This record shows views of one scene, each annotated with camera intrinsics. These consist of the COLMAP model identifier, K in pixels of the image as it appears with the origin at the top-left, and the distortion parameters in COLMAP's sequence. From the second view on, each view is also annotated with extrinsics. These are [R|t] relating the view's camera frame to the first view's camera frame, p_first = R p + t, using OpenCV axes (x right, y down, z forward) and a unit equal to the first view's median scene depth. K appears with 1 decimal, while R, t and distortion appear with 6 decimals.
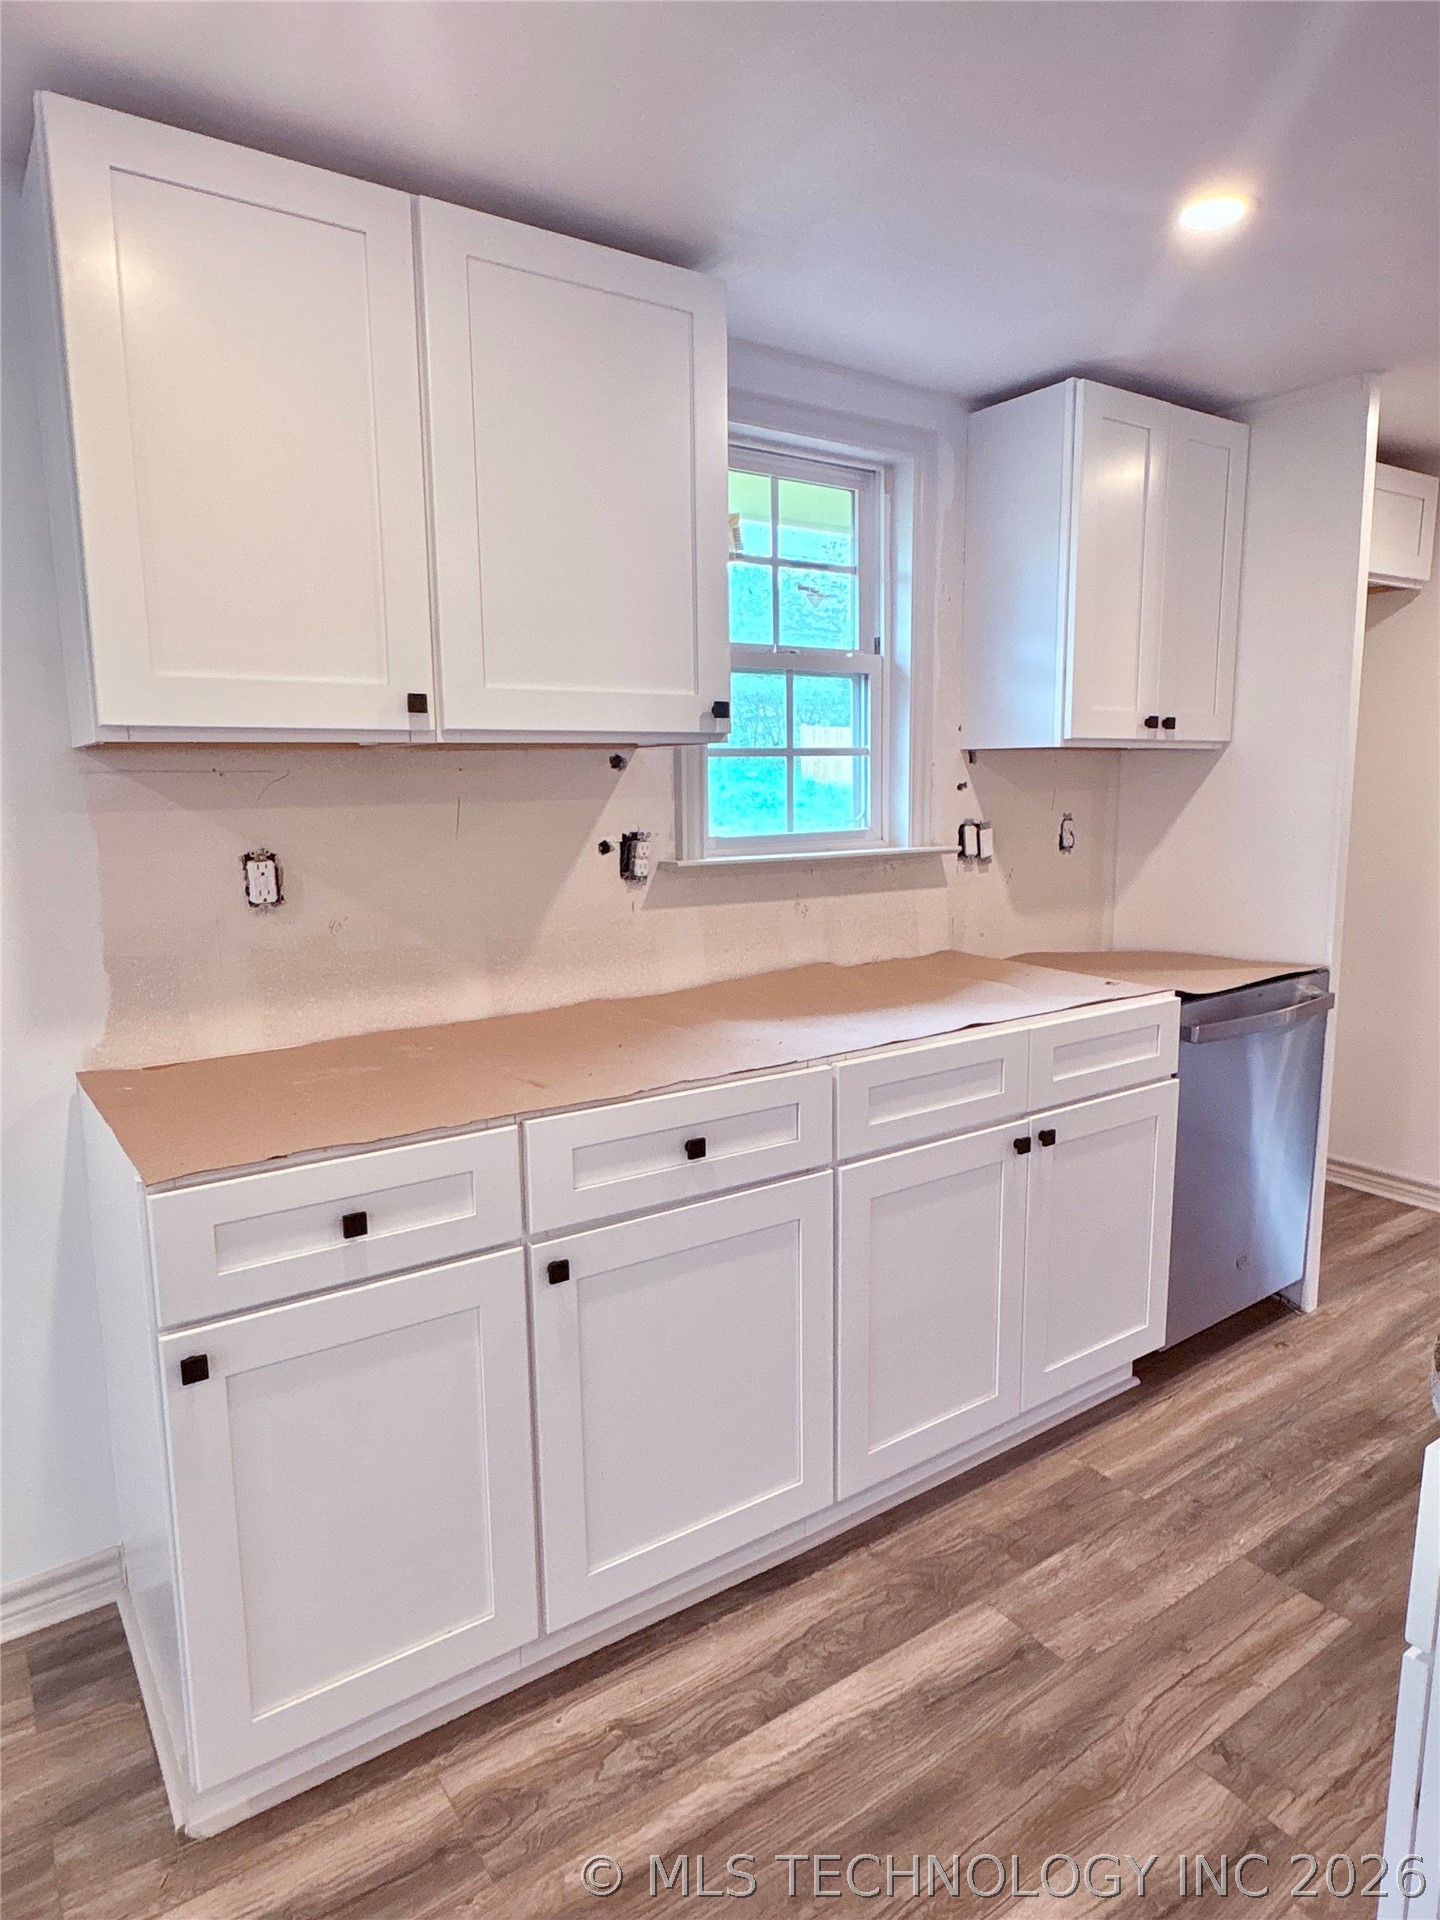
lens RADIAL K [[1166.6, 0, 726.5], [0, 1166.6, 949.7], [0, 0, 1]] dist [-0.002446, 0.000191]
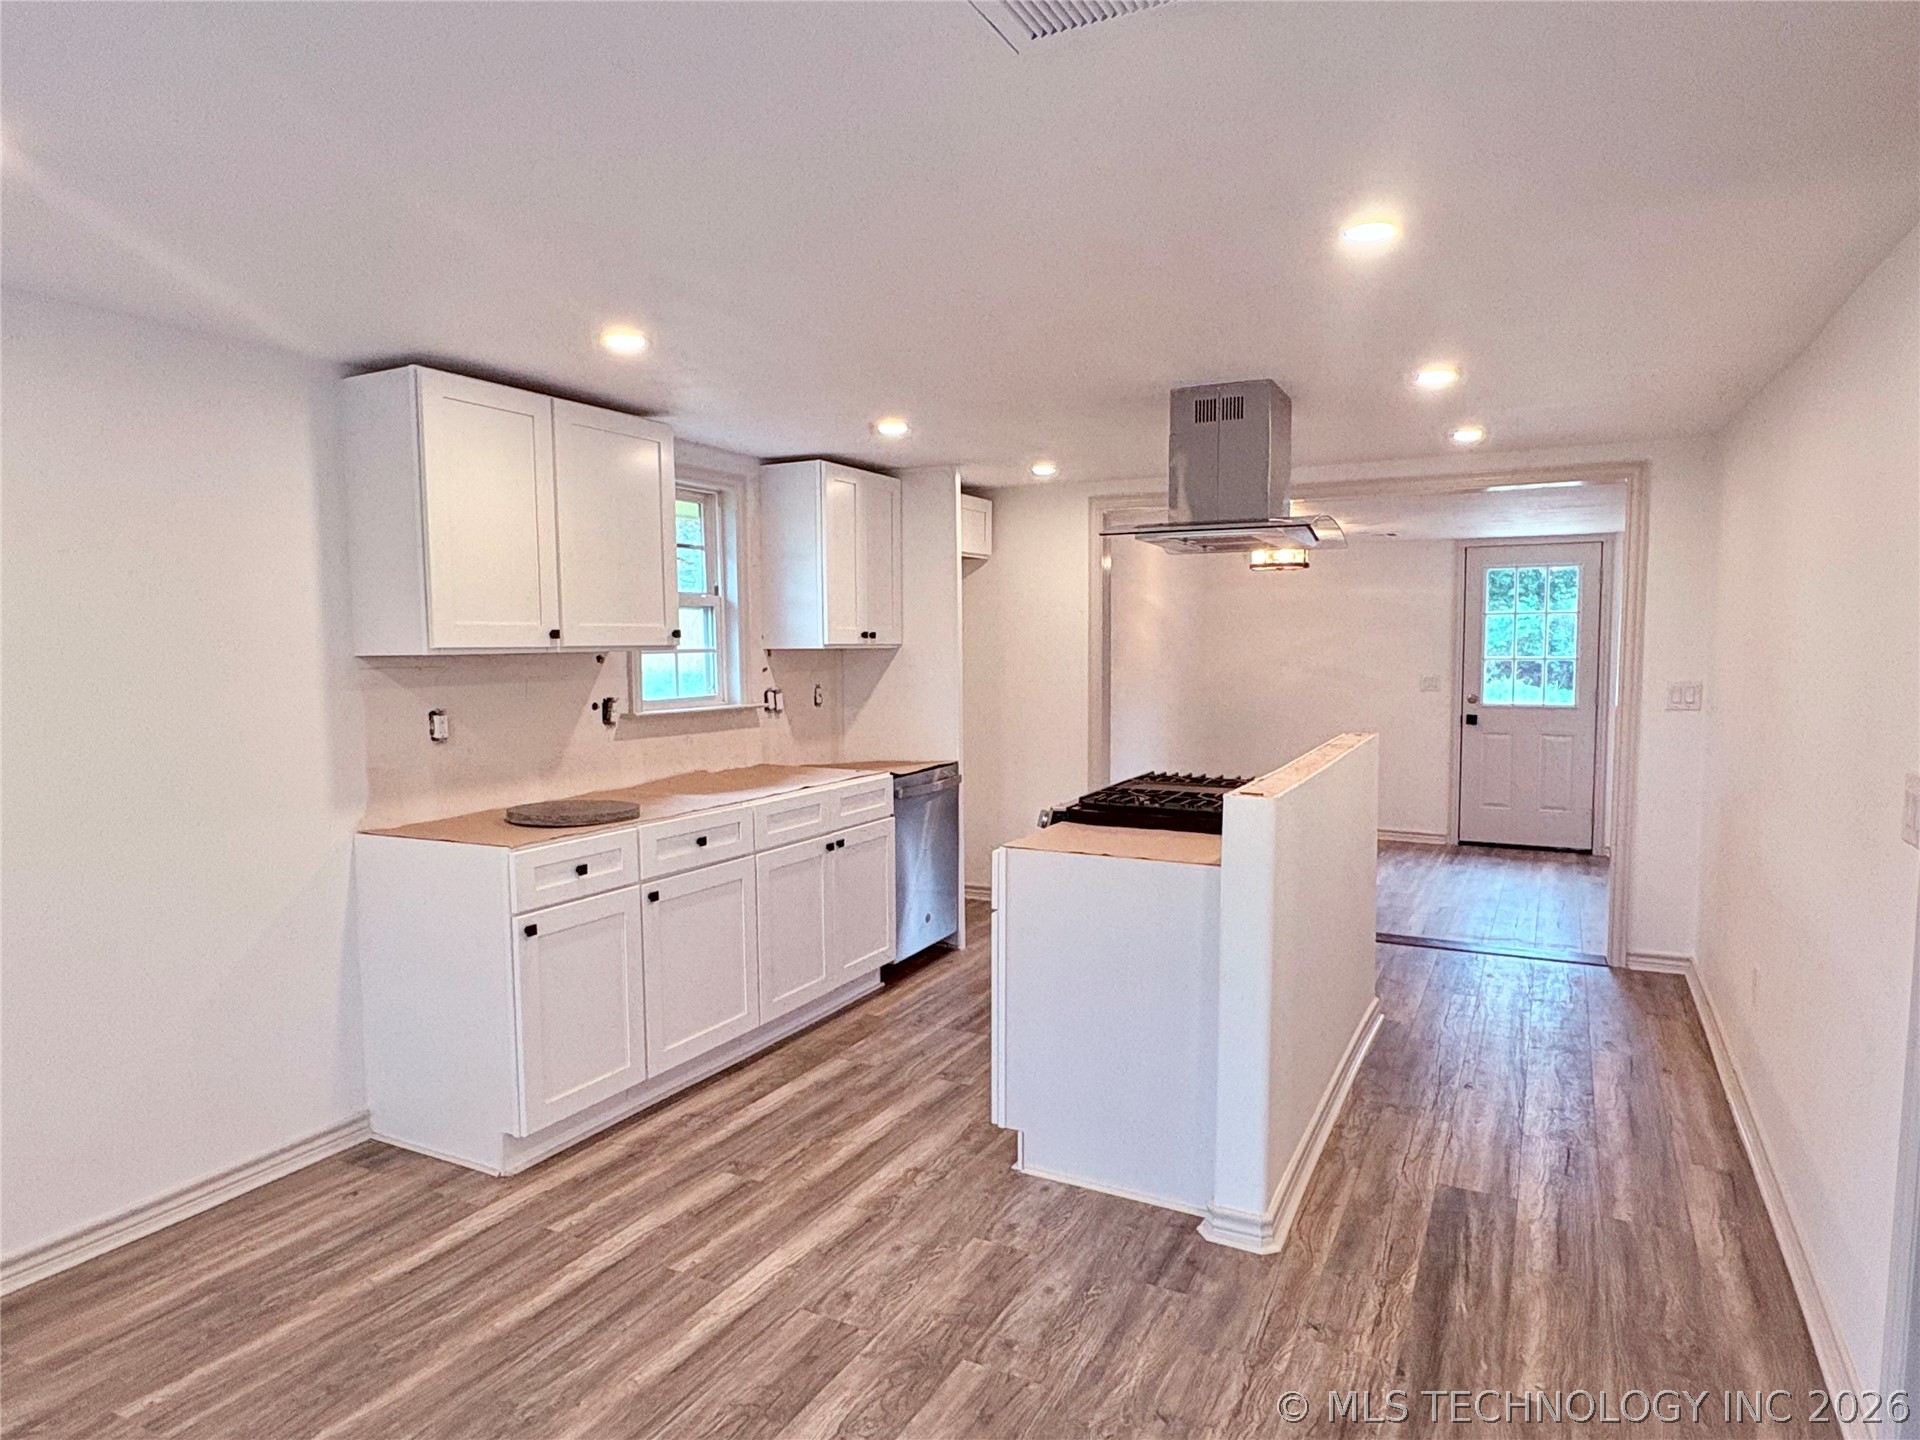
lens RADIAL K [[1166.6, 0, 961.3], [0, 1166.6, 733.6], [0, 0, 1]] dist [-0.002446, 0.000191]
pose [[0.882822, -0.034232, 0.468459, -0.445296], [0.070481, 0.995703, -0.060063, 0.100328], [-0.464390, 0.086043, 0.881441, -0.827540]]
